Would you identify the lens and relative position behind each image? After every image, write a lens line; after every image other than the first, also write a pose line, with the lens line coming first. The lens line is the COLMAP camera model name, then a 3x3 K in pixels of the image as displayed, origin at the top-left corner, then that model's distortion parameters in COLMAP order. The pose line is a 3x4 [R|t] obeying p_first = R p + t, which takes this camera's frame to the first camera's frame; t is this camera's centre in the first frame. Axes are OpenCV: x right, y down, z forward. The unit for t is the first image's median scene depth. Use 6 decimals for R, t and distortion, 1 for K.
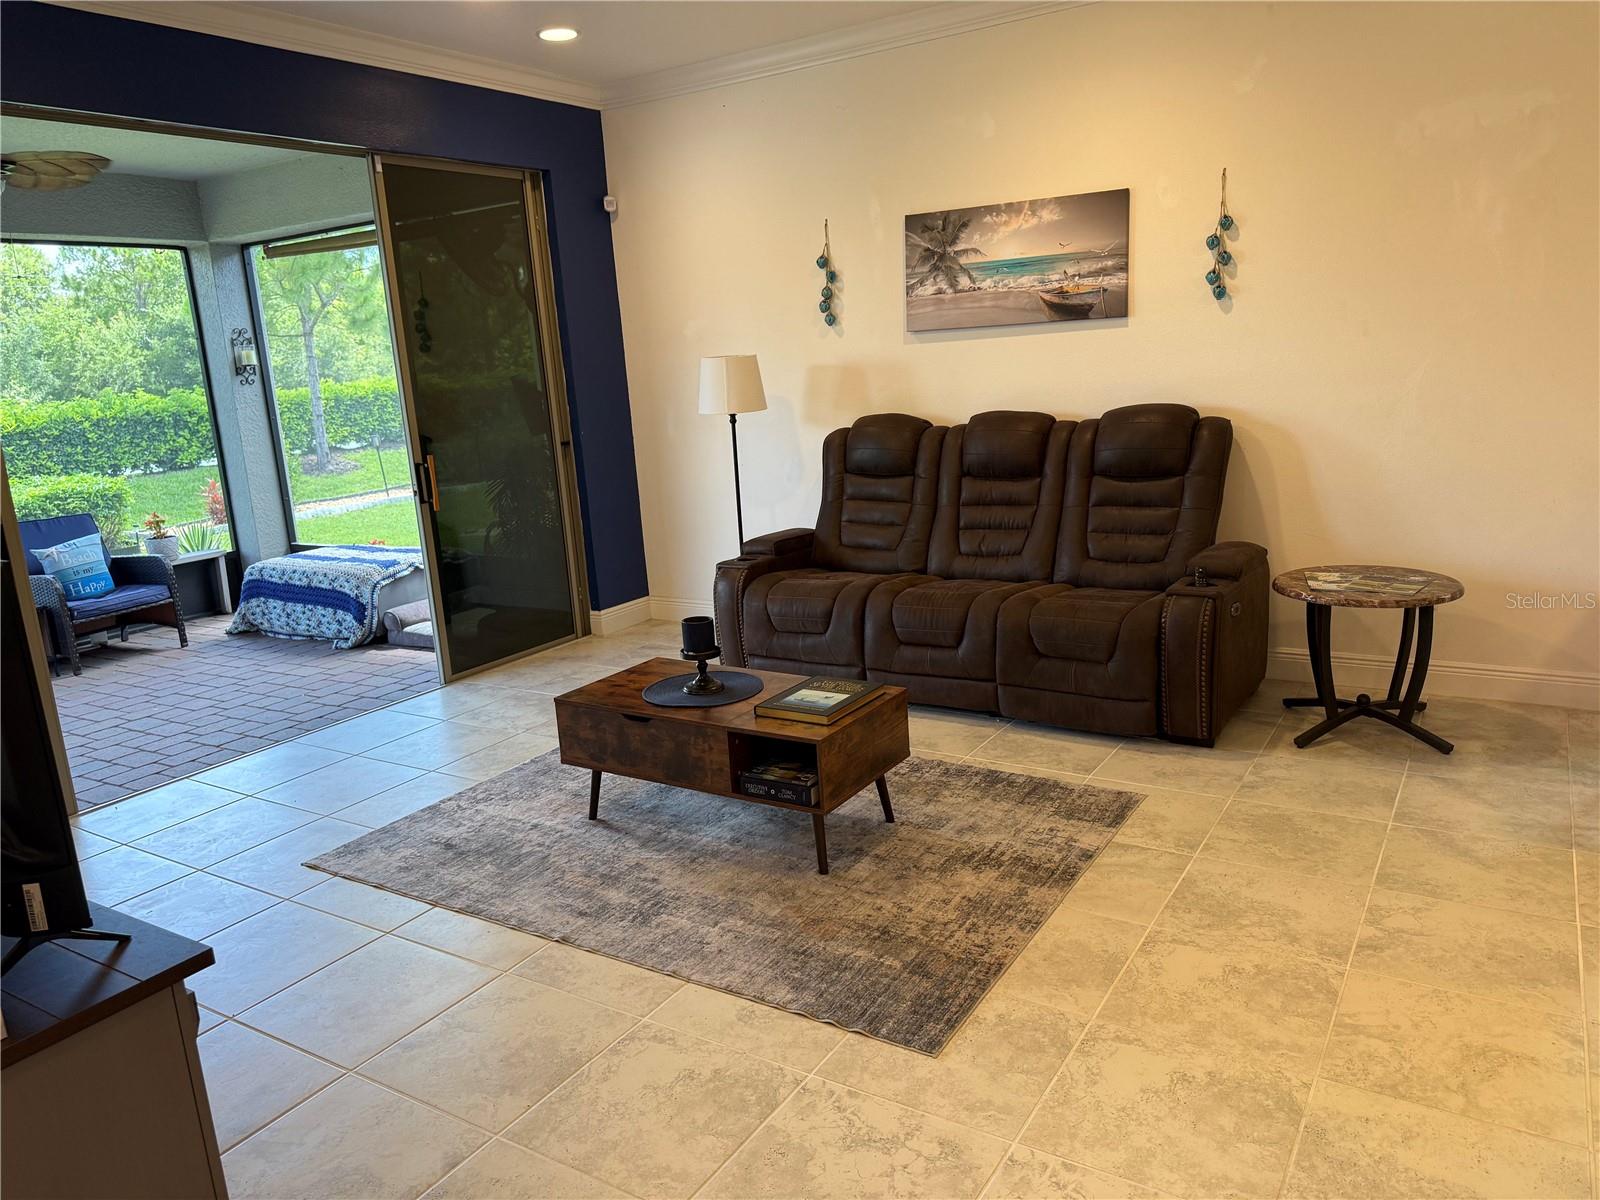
lens RADIAL K [[1136.4, 0, 788.6], [0, 1136.4, 603.5], [0, 0, 1]] dist [0.003836, -0.007981]
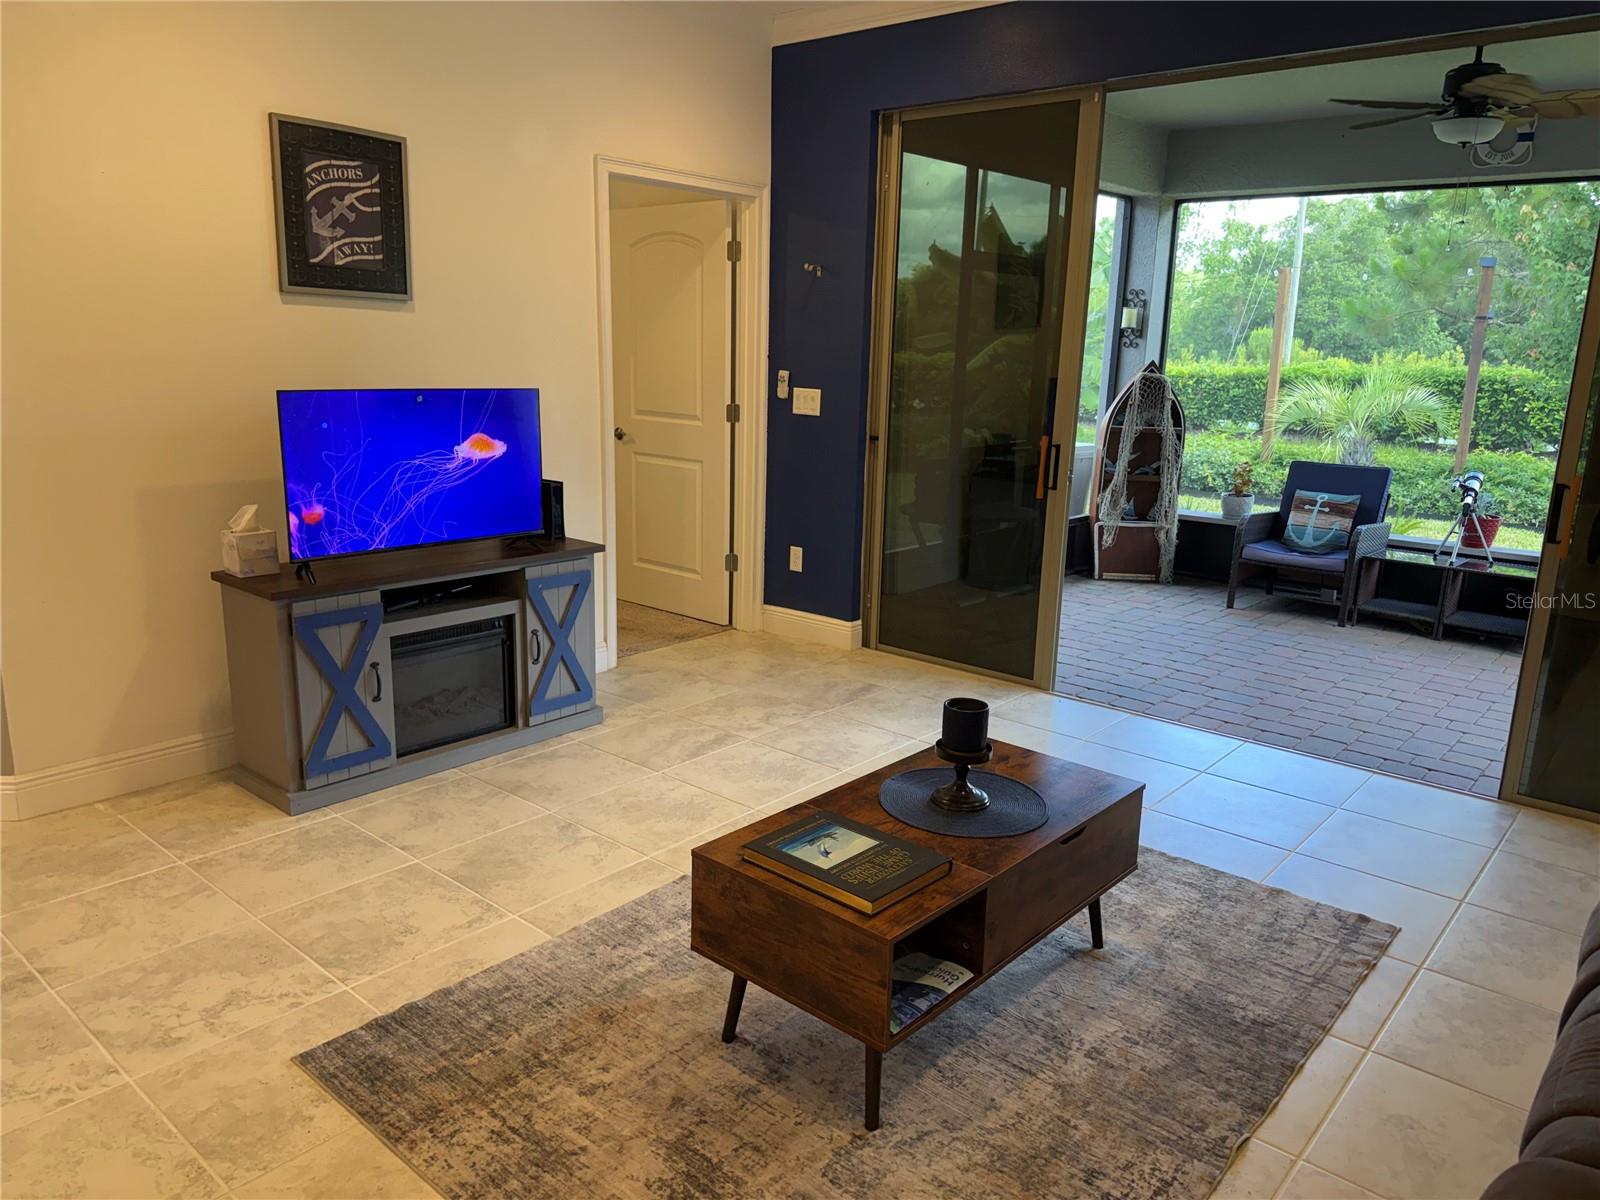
lens RADIAL K [[1136.4, 0, 792.0], [0, 1136.4, 603.6], [0, 0, 1]] dist [0.003836, -0.007981]
pose [[-0.152569, 0.282391, -0.947089, 0.768577], [-0.229743, 0.921921, 0.311896, -0.311920], [0.961218, 0.265173, -0.075780, 1.225225]]
